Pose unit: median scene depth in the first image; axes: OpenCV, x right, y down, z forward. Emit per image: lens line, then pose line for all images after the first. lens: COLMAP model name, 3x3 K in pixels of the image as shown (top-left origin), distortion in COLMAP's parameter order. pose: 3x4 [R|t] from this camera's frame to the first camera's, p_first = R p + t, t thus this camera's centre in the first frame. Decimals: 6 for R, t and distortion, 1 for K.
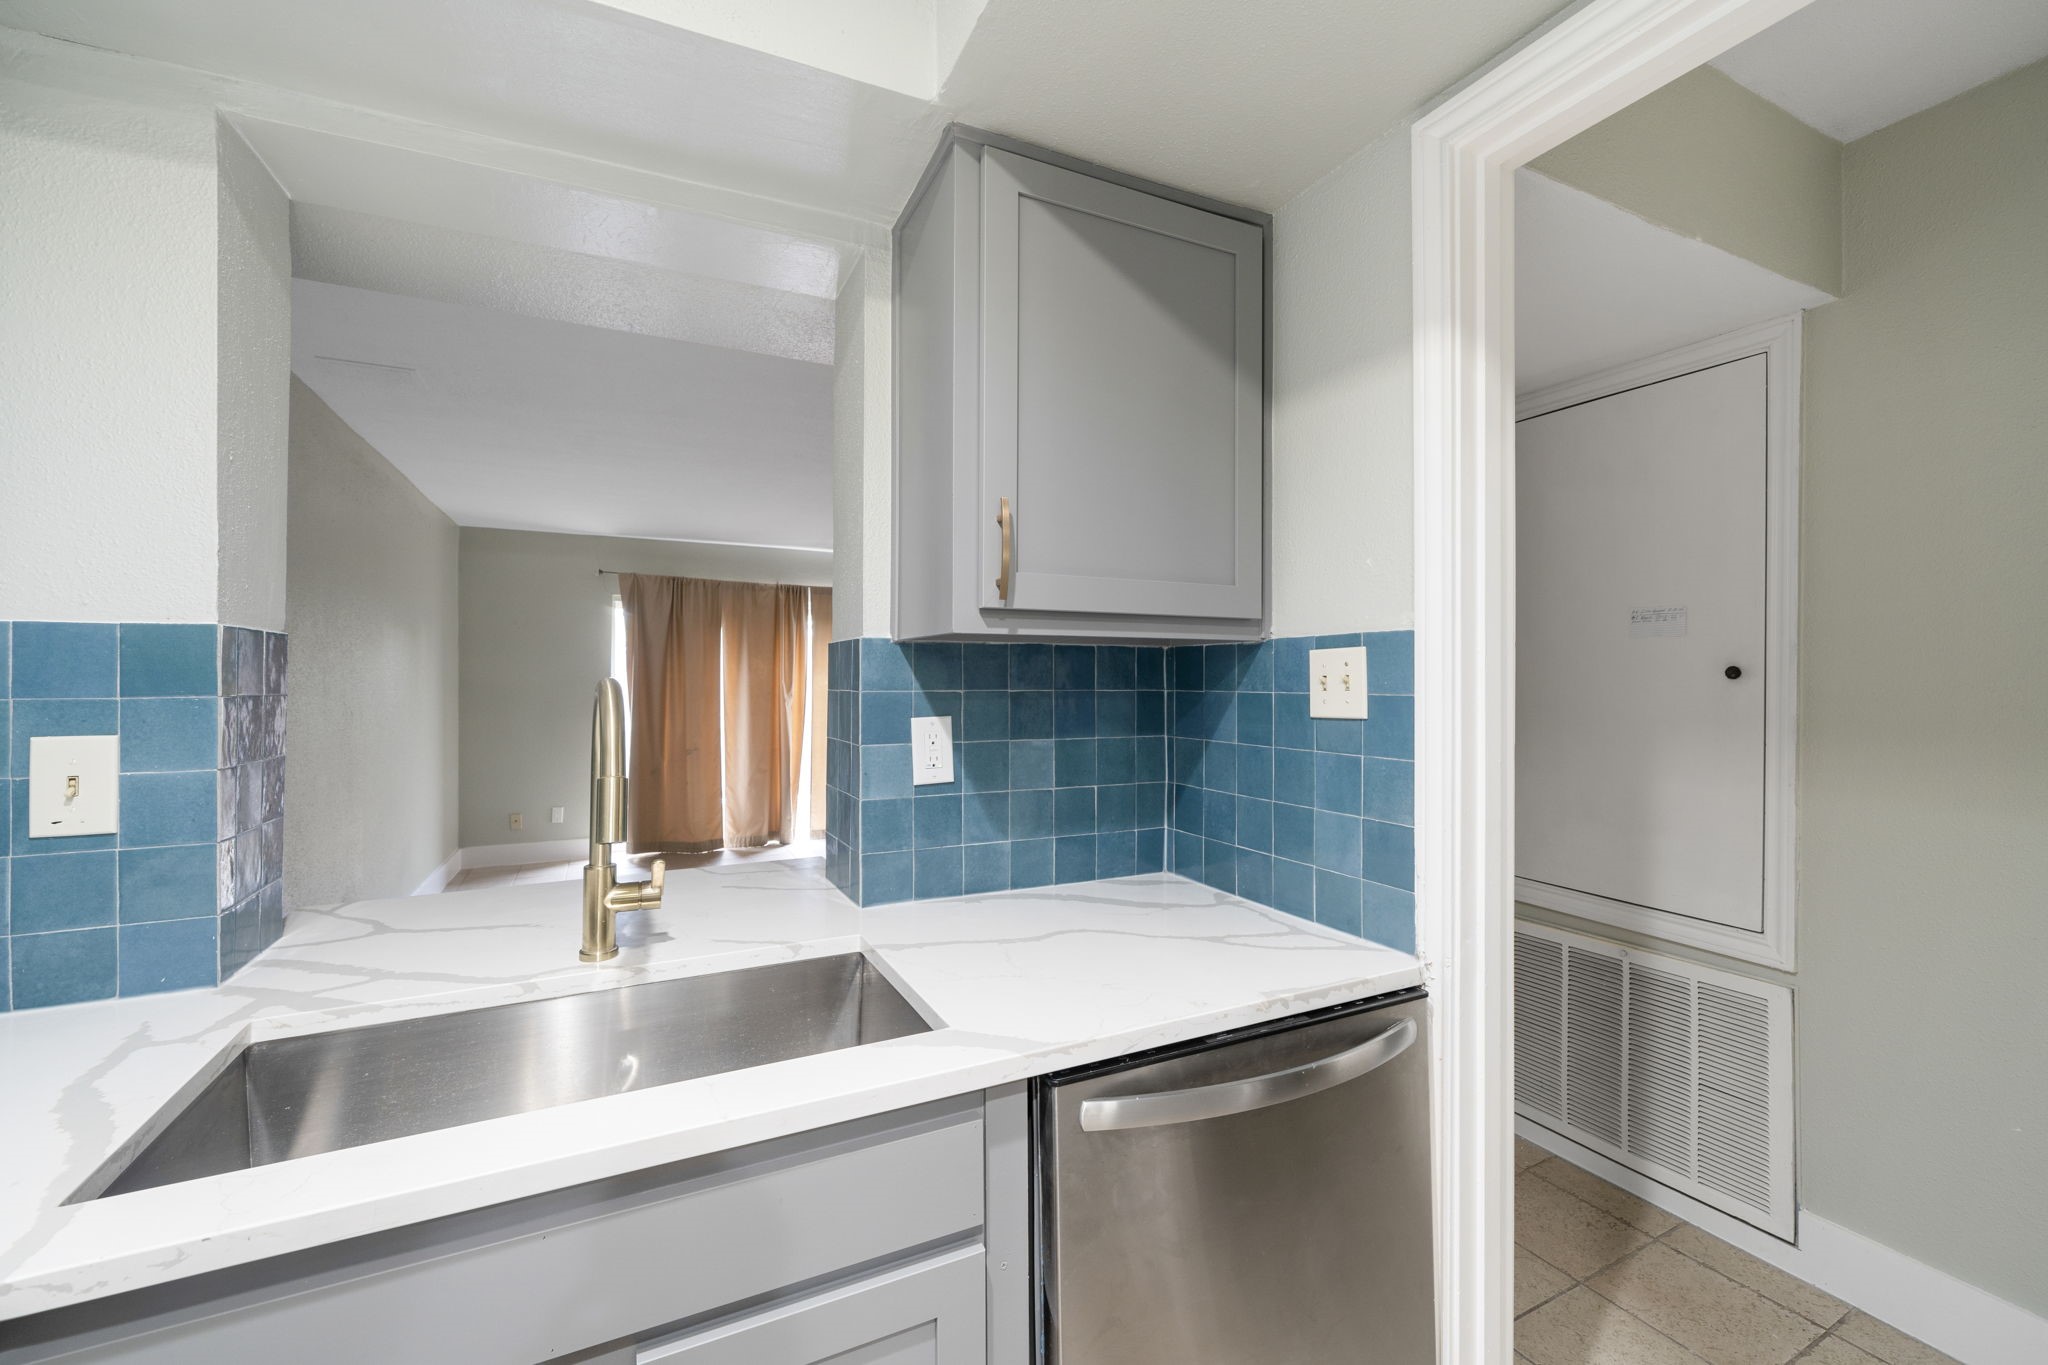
lens RADIAL K [[840.8, 0, 1025.1], [0, 840.8, 676.3], [0, 0, 1]] dist [-0.000975, -0.000054]
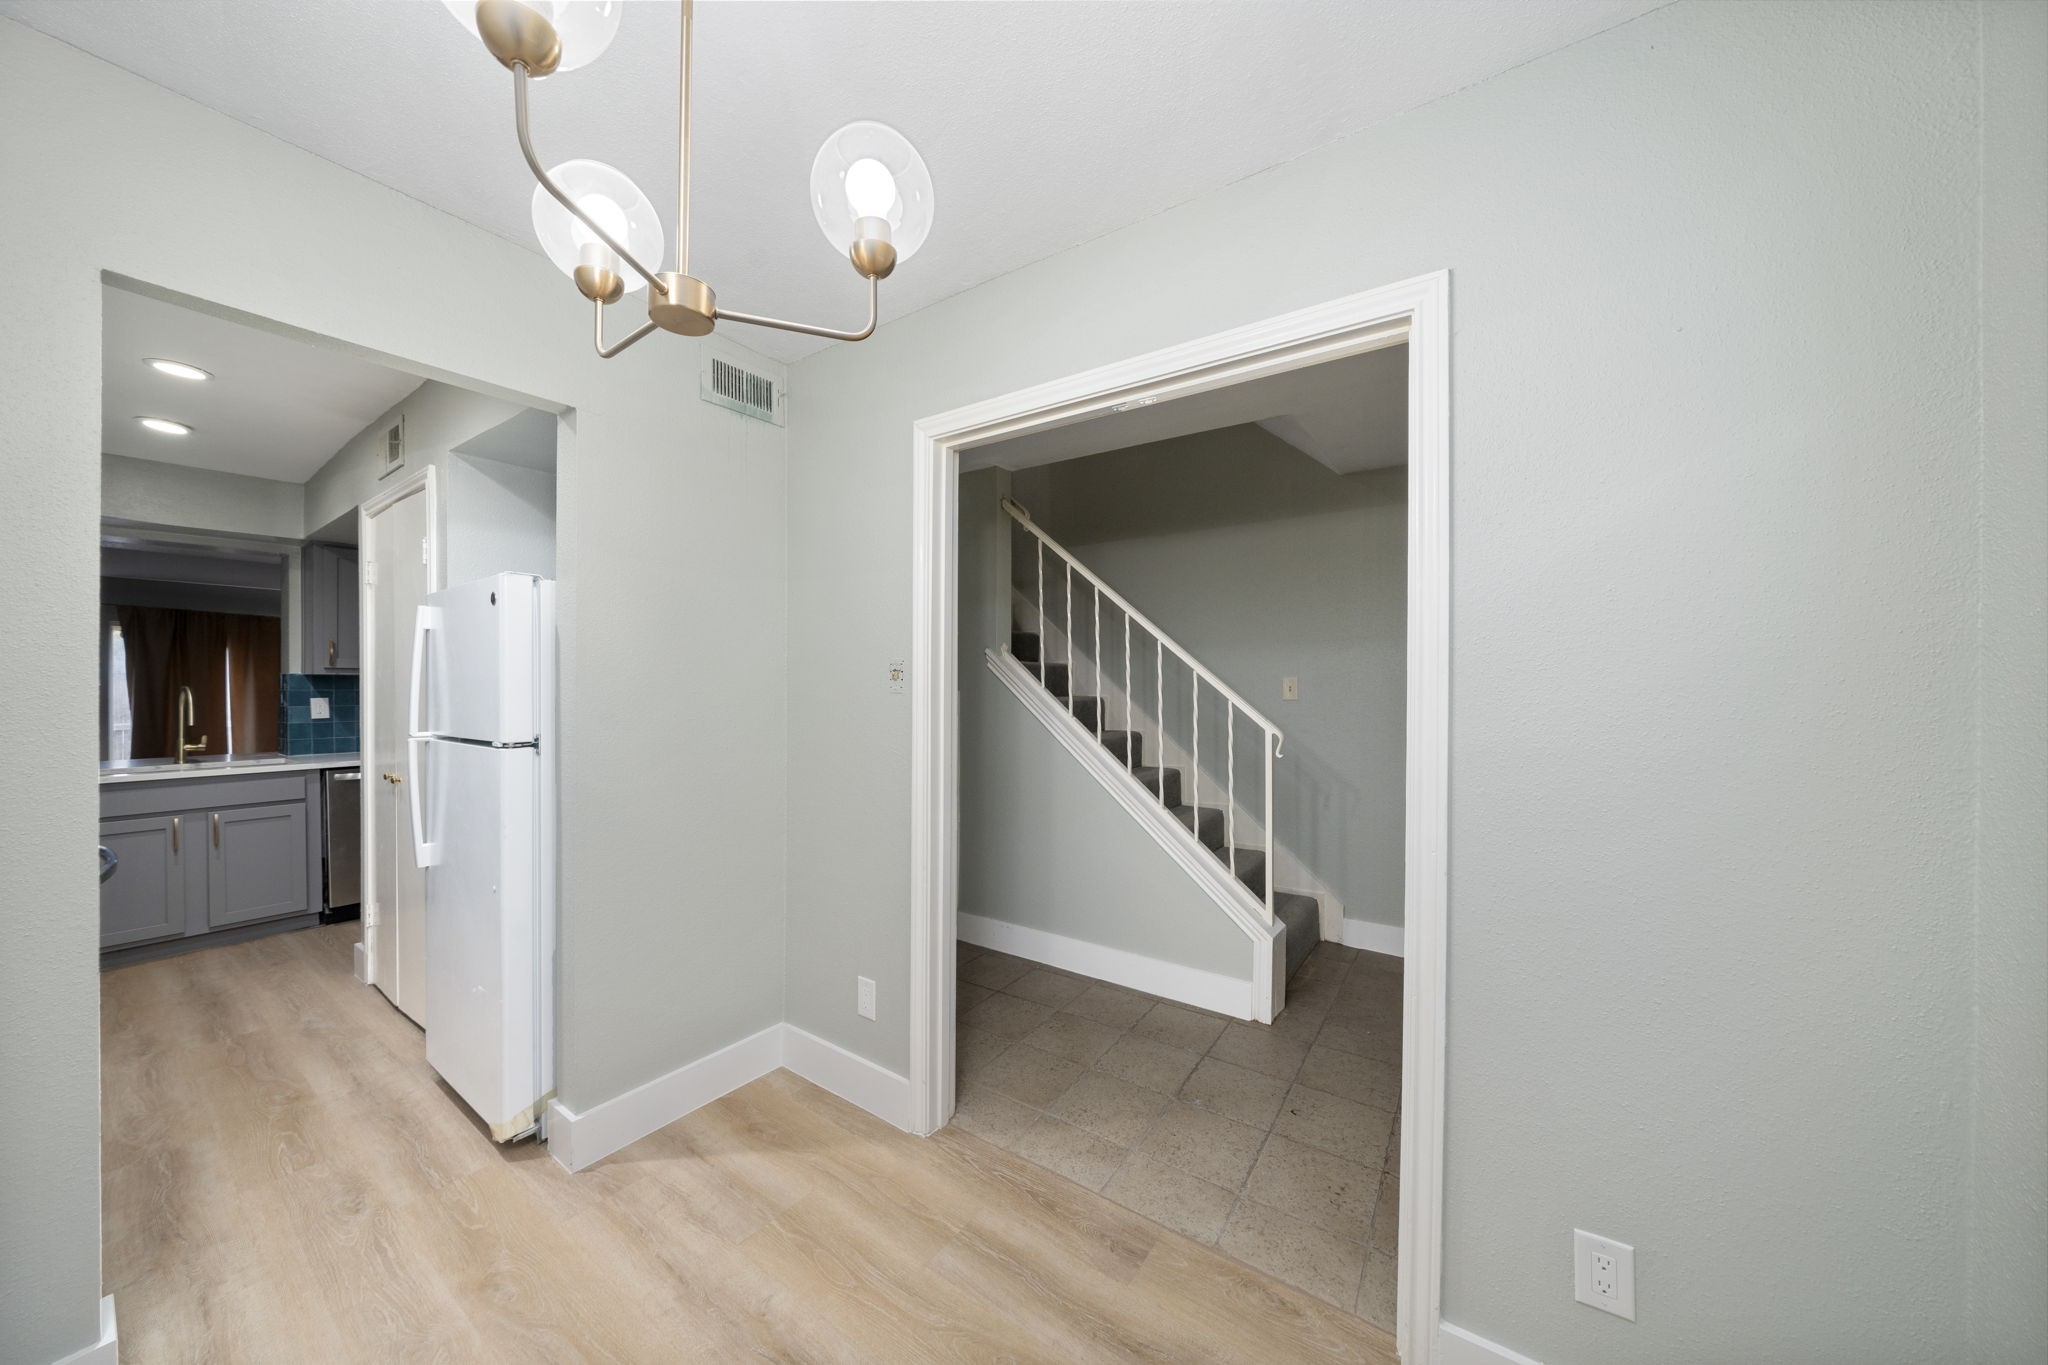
lens RADIAL K [[708.3, 0, 1021.9], [0, 708.3, 685.6], [0, 0, 1]] dist [0.000573, 0.000009]
pose [[0.879385, -0.004259, 0.476092, 0.976571], [0.000991, 0.999974, 0.007115, -0.015893], [-0.476110, -0.005785, 0.879367, -2.712046]]
